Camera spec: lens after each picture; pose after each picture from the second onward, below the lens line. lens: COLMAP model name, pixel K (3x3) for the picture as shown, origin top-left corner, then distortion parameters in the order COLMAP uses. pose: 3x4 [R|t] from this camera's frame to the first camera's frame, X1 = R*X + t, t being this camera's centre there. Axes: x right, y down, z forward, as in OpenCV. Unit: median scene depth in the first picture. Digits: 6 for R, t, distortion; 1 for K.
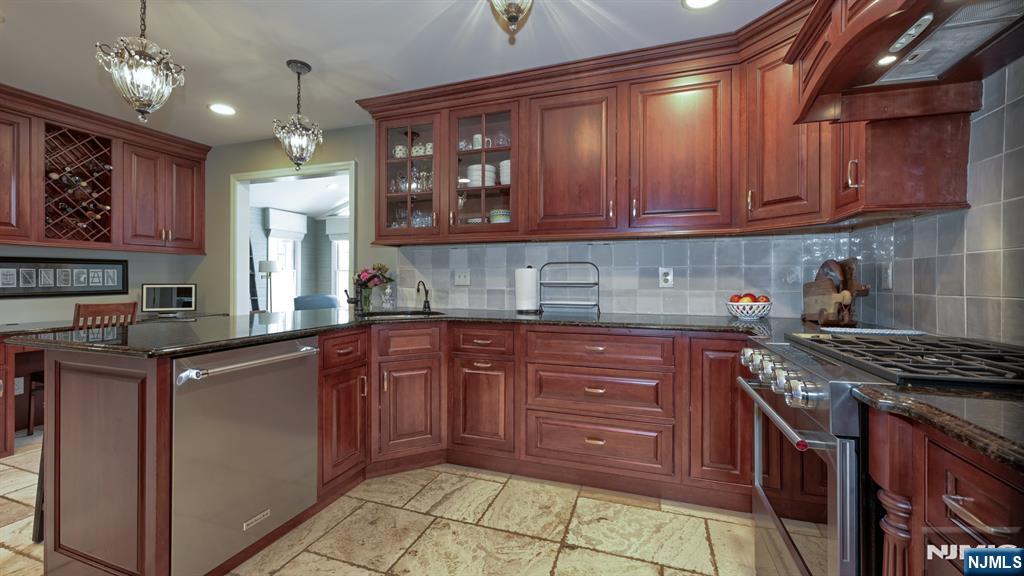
lens RADIAL K [[417.0, 0, 490.2], [0, 417.0, 285.3], [0, 0, 1]] dist [-0.002814, 0.000668]
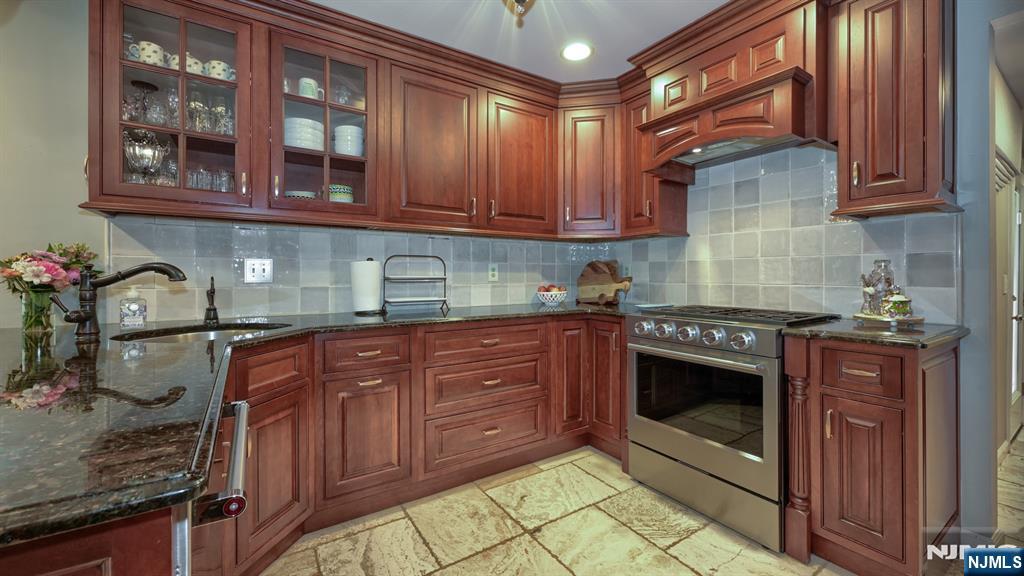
lens RADIAL K [[417.0, 0, 537.0], [0, 417.0, 279.1], [0, 0, 1]] dist [-0.002814, 0.000668]
pose [[0.578428, -0.010342, 0.815668, -0.472516], [0.011704, 0.999922, 0.004378, -0.004647], [-0.815649, 0.007014, 0.578504, 0.282530]]
